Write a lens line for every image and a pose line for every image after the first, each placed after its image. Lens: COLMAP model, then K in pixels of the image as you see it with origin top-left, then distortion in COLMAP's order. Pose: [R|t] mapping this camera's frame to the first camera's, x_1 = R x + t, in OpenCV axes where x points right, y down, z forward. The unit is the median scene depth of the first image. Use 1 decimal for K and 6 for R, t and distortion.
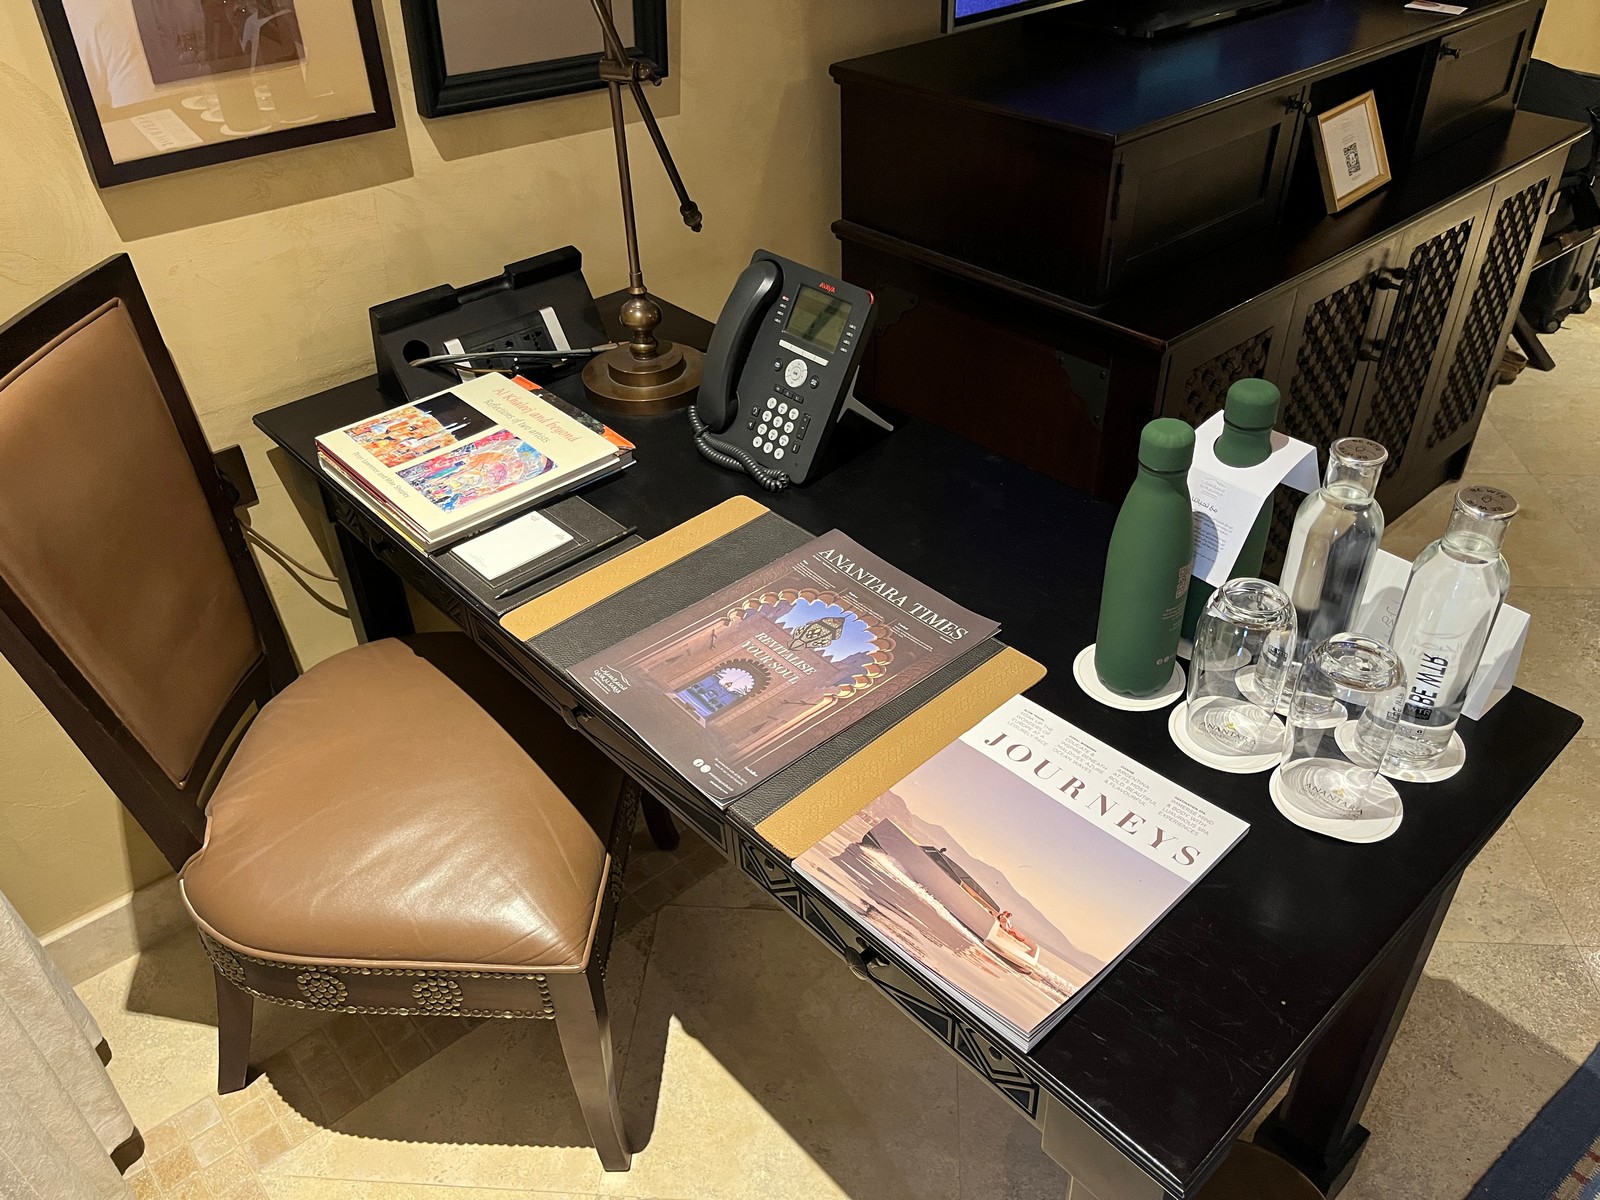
lens RADIAL K [[1219.1, 0, 804.7], [0, 1219.1, 608.1], [0, 0, 1]] dist [0.041510, -0.069610]
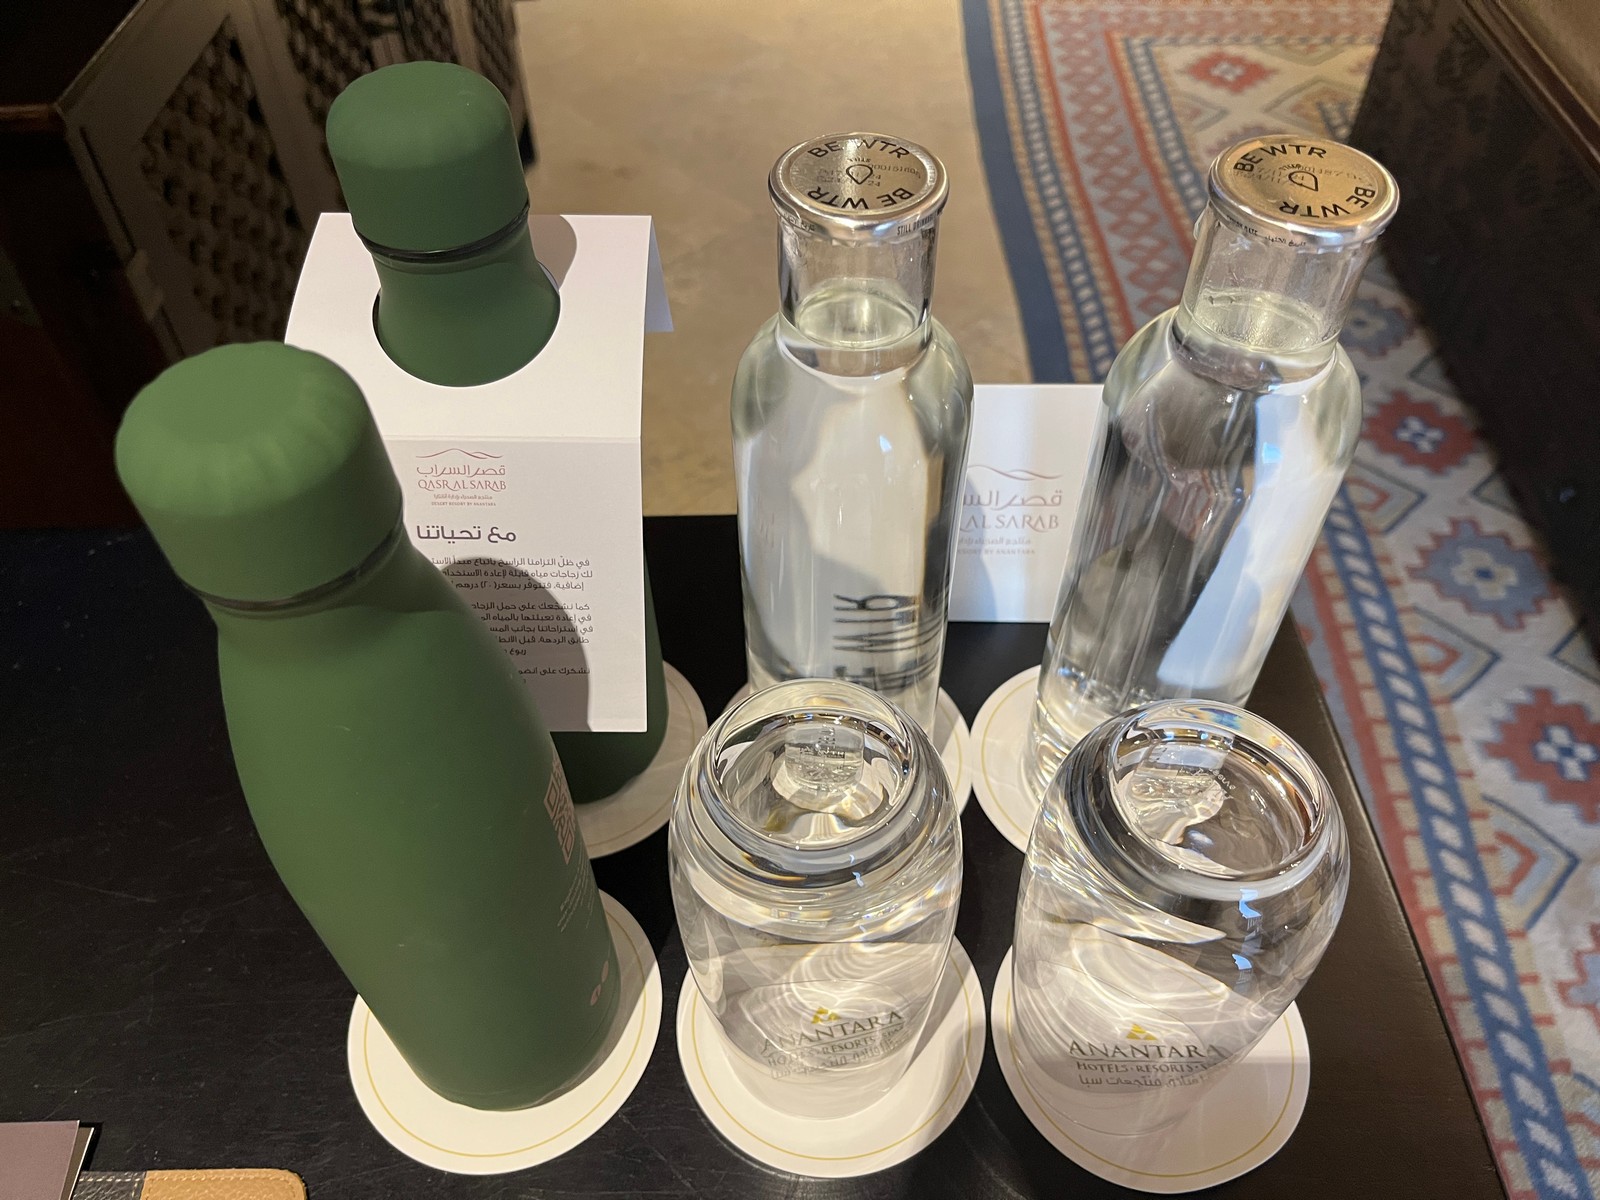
lens RADIAL K [[1219.1, 0, 804.7], [0, 1219.1, 608.1], [0, 0, 1]] dist [0.041510, -0.069610]
pose [[0.661579, -0.547423, 0.512485, 0.213425], [0.436198, 0.836843, 0.330795, -0.129029], [-0.609954, 0.004697, 0.792423, 0.696575]]
